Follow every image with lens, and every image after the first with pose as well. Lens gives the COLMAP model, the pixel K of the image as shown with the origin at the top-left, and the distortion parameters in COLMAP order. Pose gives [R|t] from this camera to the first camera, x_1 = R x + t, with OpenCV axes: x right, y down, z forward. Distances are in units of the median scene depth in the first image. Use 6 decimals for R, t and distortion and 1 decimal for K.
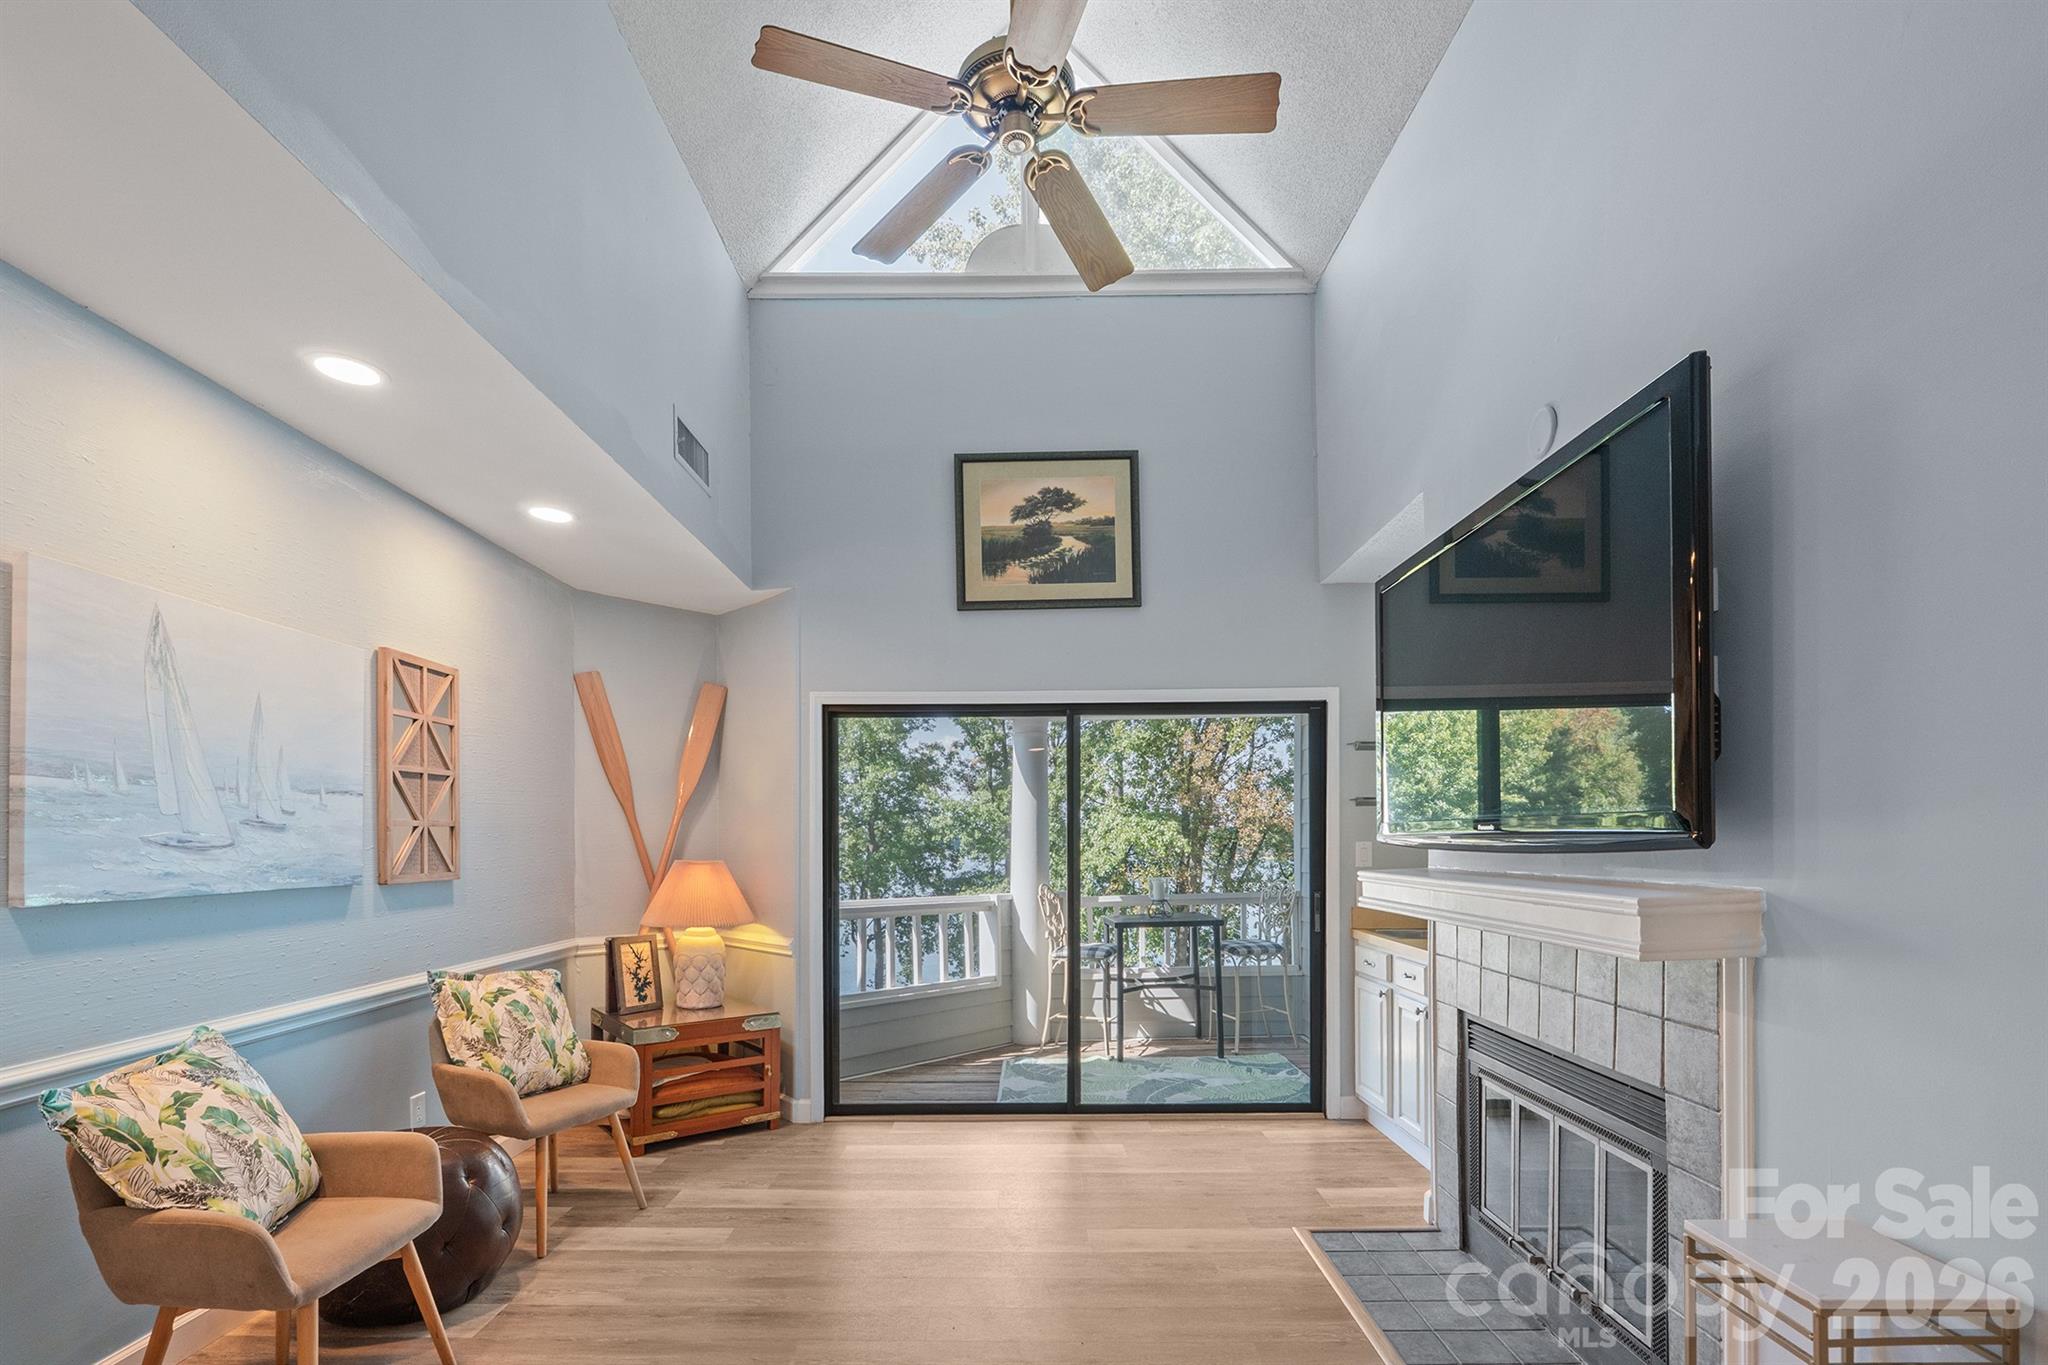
lens RADIAL K [[911.1, 0, 1022.6], [0, 911.1, 849.3], [0, 0, 1]] dist [-0.009674, 0.000156]
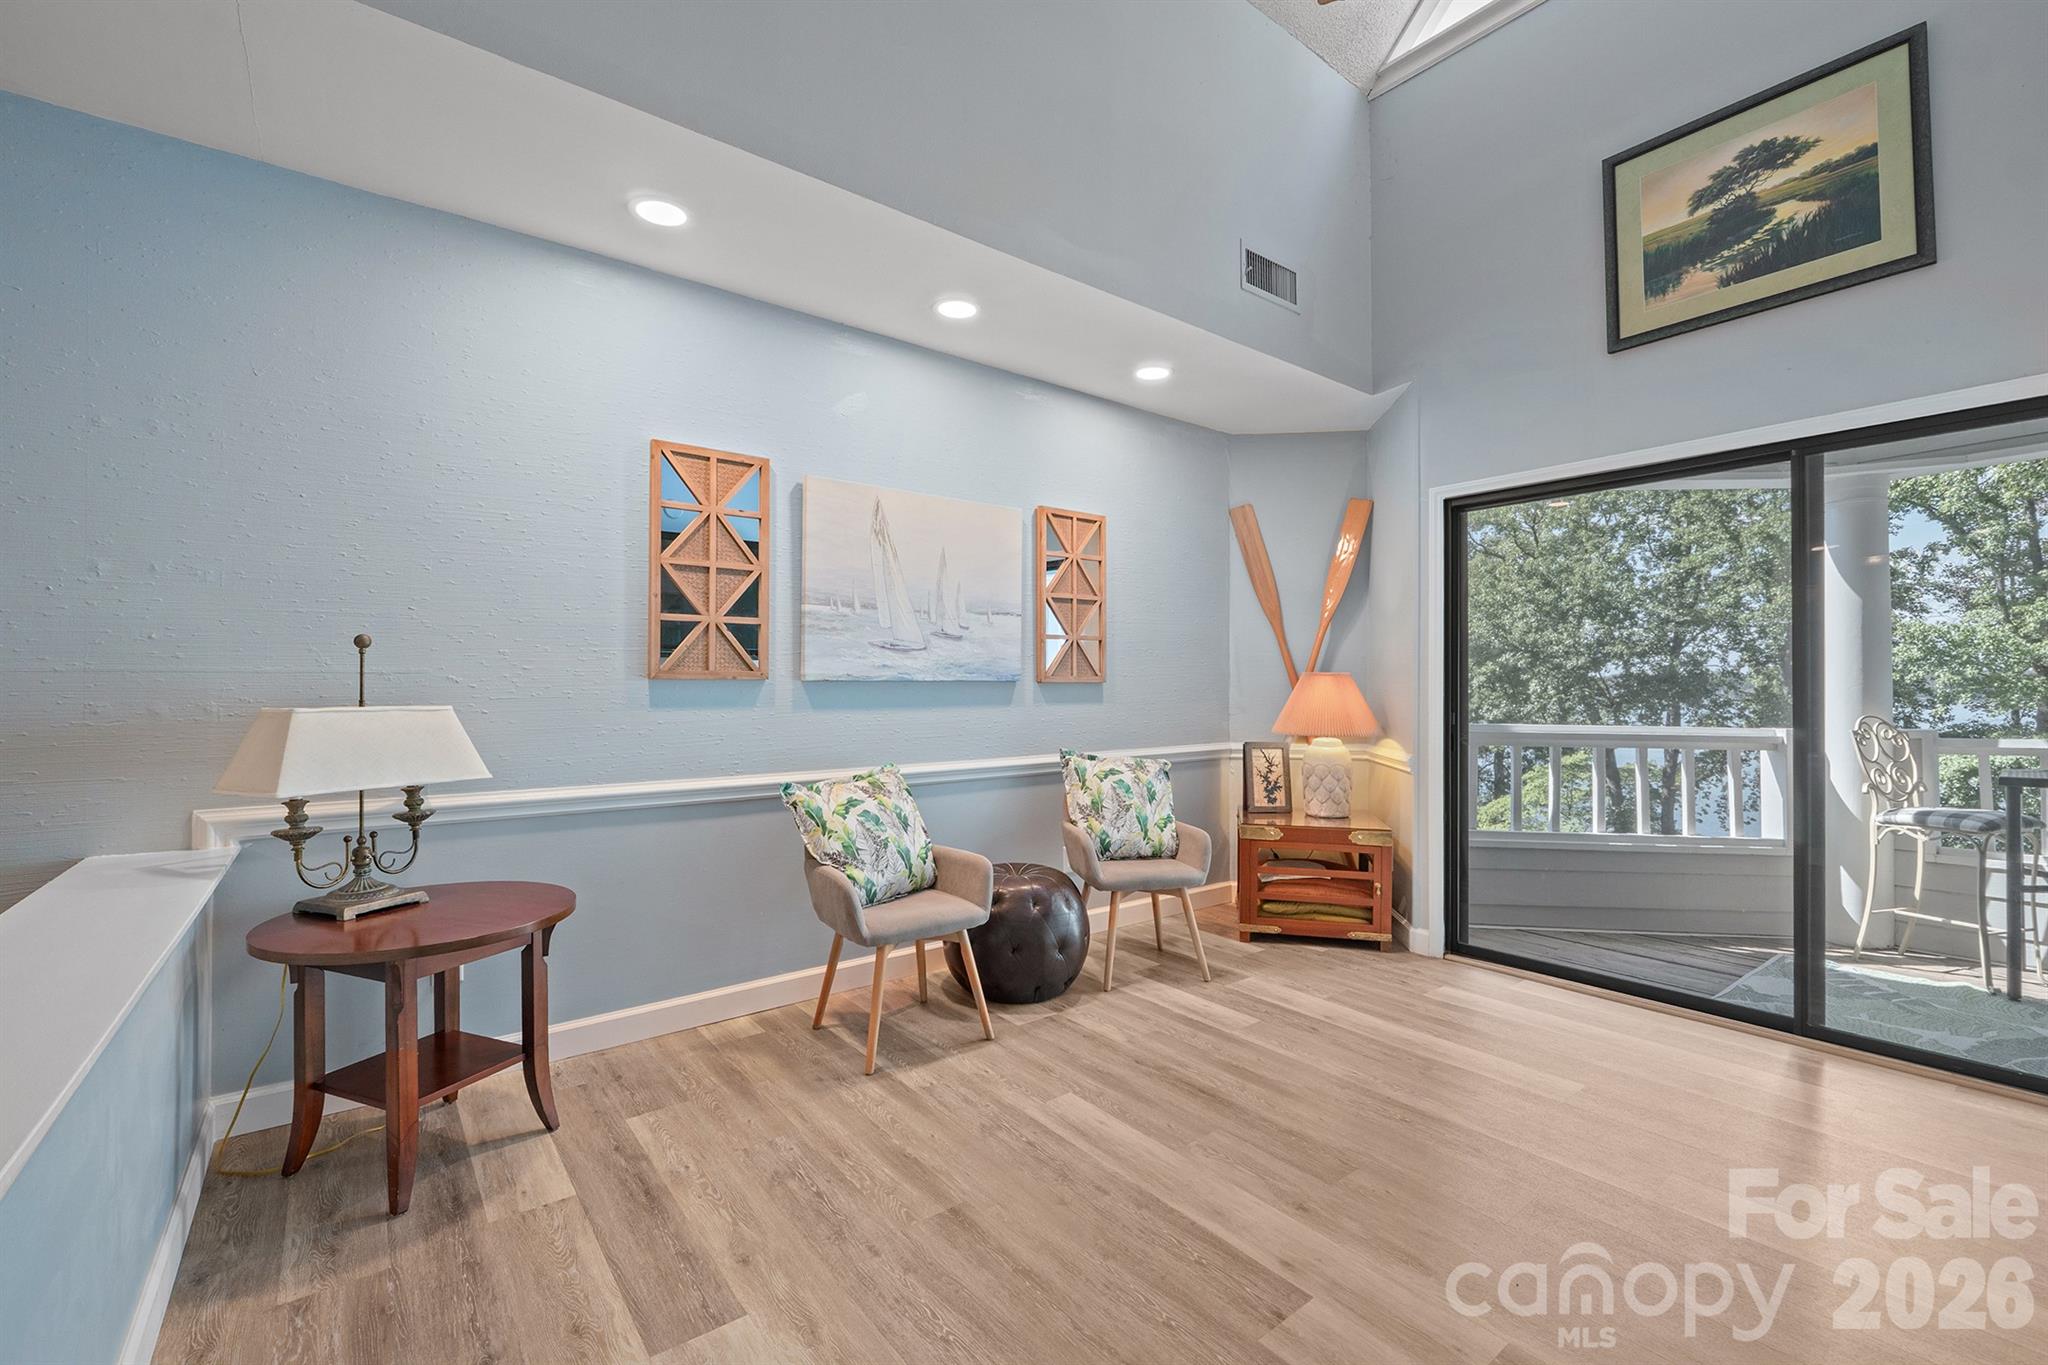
lens RADIAL K [[869.2, 0, 1024.0], [0, 869.2, 682.5], [0, 0, 1]] dist [-0.009862, -0.000079]
pose [[0.614472, -0.000495, -0.788938, 0.267277], [-0.008673, 0.999935, -0.007383, 0.044065], [0.788891, 0.011379, 0.614428, 0.175019]]
